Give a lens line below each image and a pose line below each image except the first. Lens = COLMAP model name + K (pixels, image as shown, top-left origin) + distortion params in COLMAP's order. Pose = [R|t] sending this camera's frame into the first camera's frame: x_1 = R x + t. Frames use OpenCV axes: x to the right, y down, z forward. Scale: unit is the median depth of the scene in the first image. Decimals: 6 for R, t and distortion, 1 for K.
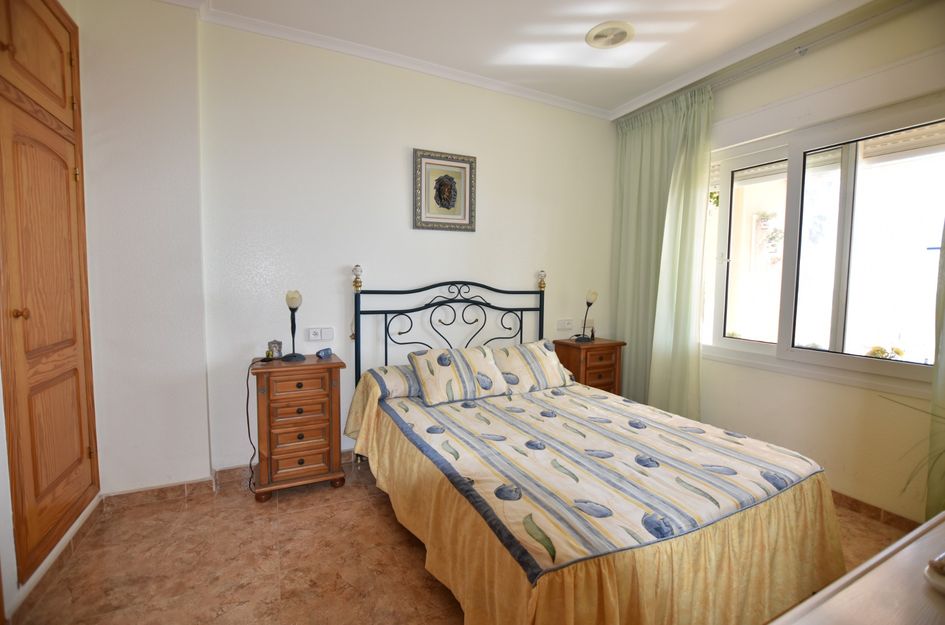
lens RADIAL K [[417.5, 0, 474.0], [0, 417.5, 312.6], [0, 0, 1]] dist [-0.030425, 0.003070]
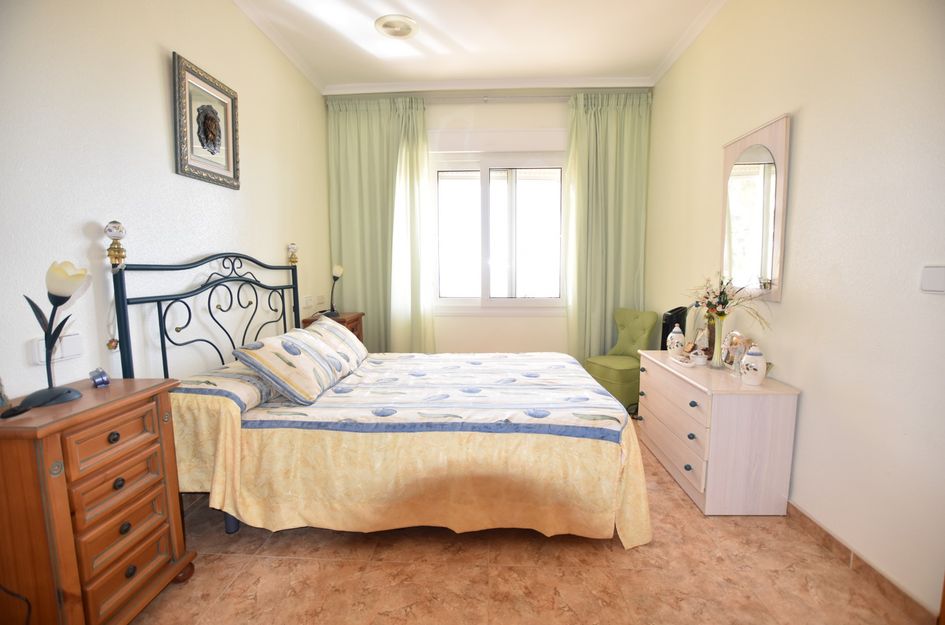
lens RADIAL K [[417.5, 0, 472.4], [0, 417.5, 311.3], [0, 0, 1]] dist [-0.030425, 0.003070]
pose [[0.481159, -0.106704, 0.870115, -0.547804], [0.078332, 0.993827, 0.078559, 0.006378], [-0.873127, 0.030359, 0.486547, 0.280328]]
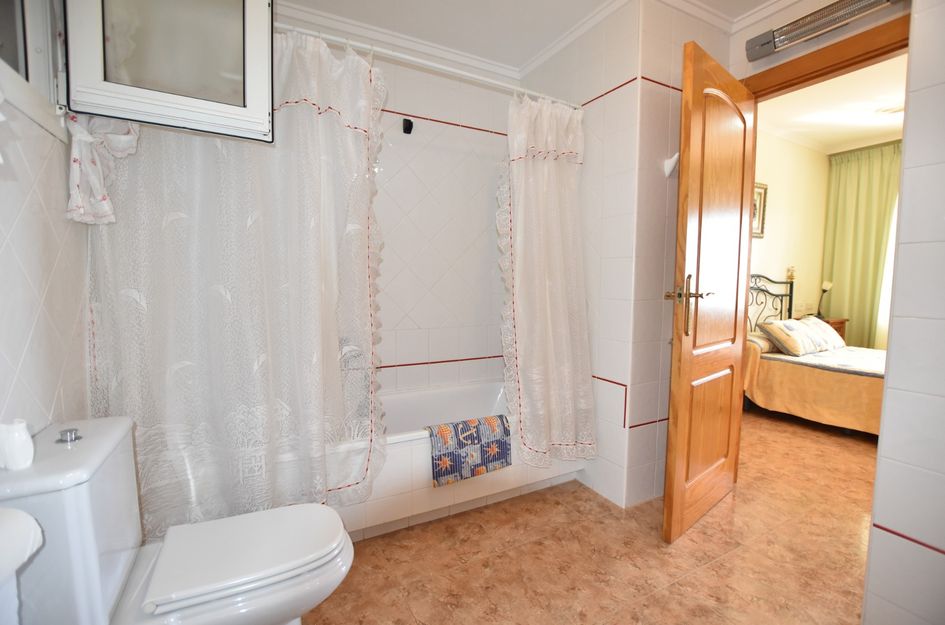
lens RADIAL K [[417.5, 0, 472.9], [0, 417.5, 317.0], [0, 0, 1]] dist [-0.030425, 0.003070]
pose [[0.999418, -0.013531, 0.031322, -1.136982], [0.013208, 0.999858, 0.010491, 0.043806], [-0.031460, -0.010071, 0.999454, -0.380032]]
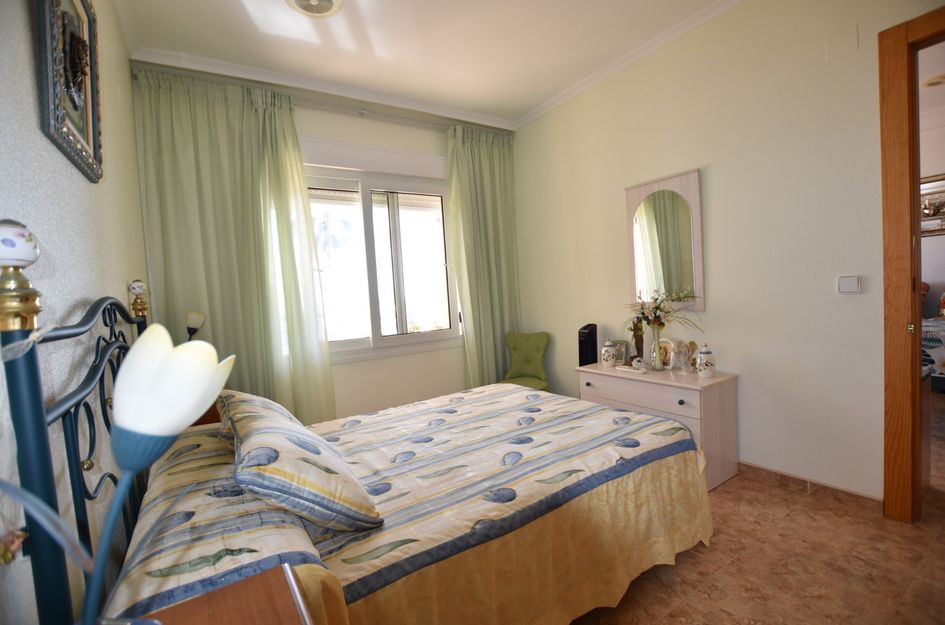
lens RADIAL K [[417.5, 0, 474.2], [0, 417.5, 311.9], [0, 0, 1]] dist [-0.030425, 0.003070]
pose [[-0.124275, -0.053627, 0.990798, -0.526621], [0.137283, 0.988006, 0.070696, -0.044898], [-0.982705, 0.144805, -0.115422, 0.775721]]
